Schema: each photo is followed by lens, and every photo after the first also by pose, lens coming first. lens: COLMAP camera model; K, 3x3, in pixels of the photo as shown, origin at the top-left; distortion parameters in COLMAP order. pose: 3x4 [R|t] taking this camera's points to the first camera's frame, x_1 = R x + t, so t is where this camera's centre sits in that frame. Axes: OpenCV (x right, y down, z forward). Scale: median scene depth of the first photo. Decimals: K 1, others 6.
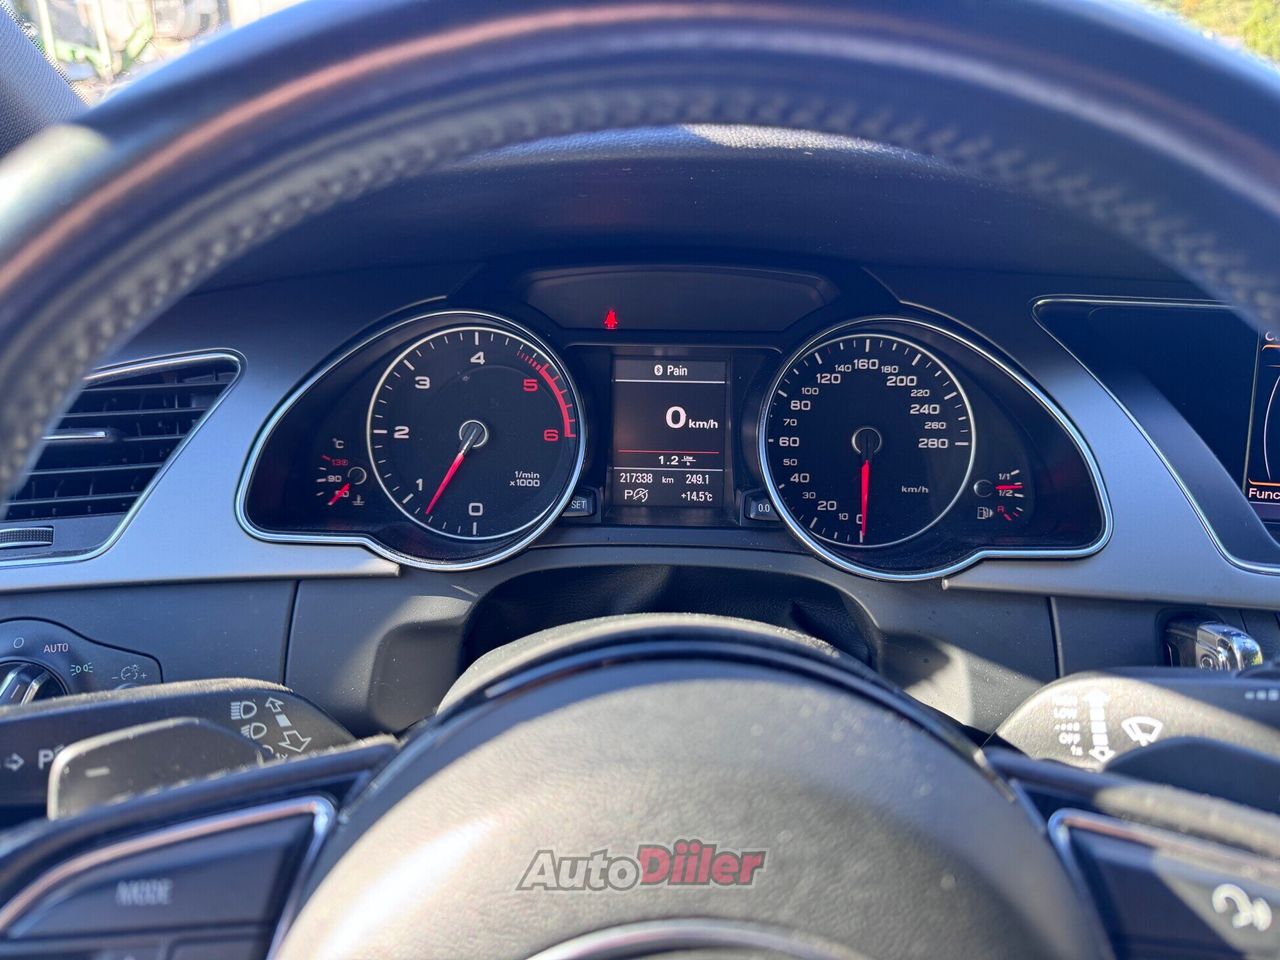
lens RADIAL K [[926.4, 0, 655.1], [0, 926.4, 478.0], [0, 0, 1]] dist [0.000002, -0.003605]
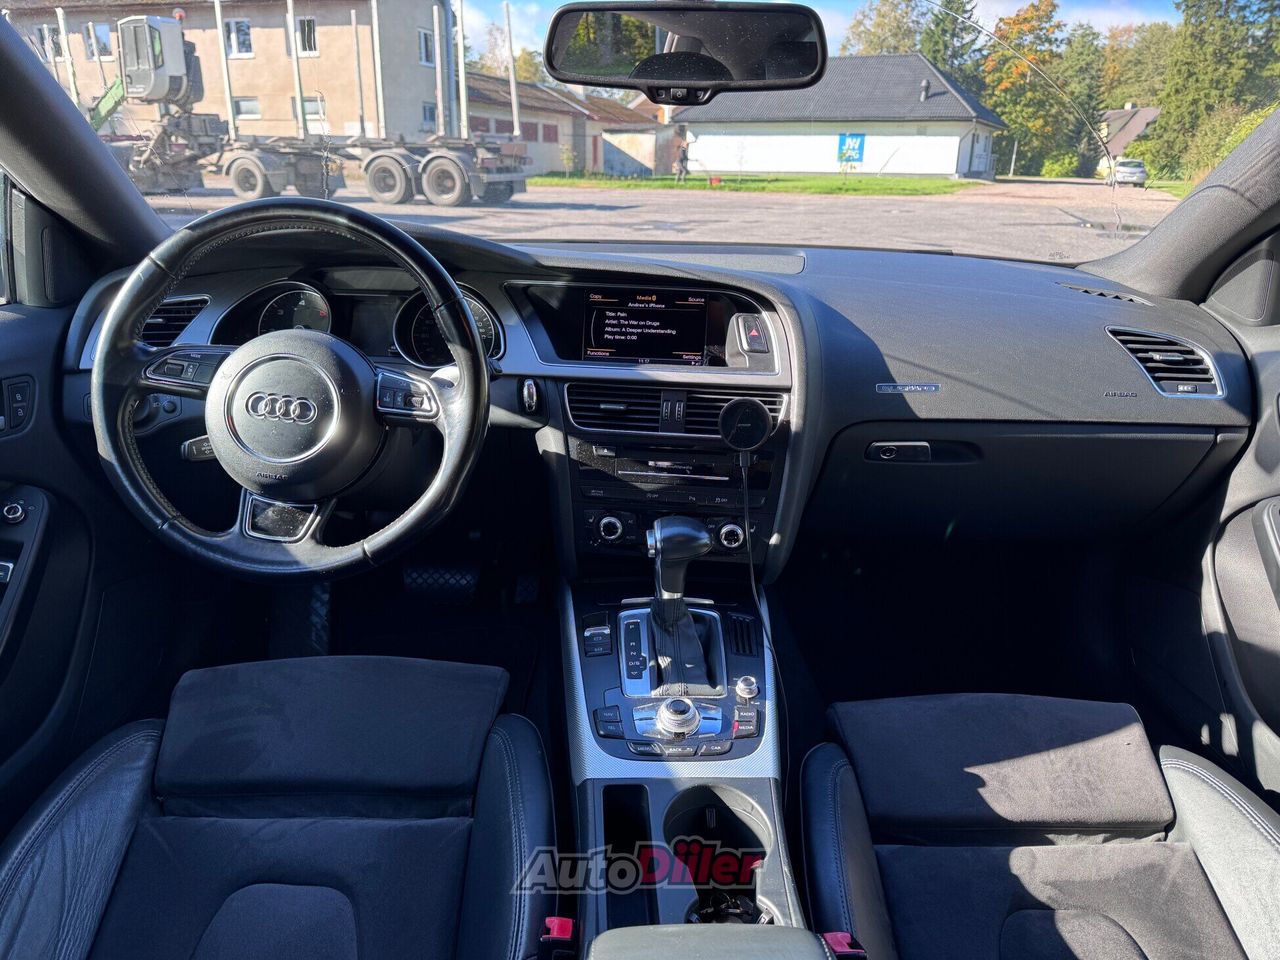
lens RADIAL K [[926.4, 0, 655.1], [0, 926.4, 478.0], [0, 0, 1]] dist [0.000002, -0.003605]
pose [[0.998754, -0.002509, 0.049837, 0.655241], [0.005204, 0.998527, -0.054013, 0.499335], [-0.049628, 0.054205, 0.997296, -1.588076]]
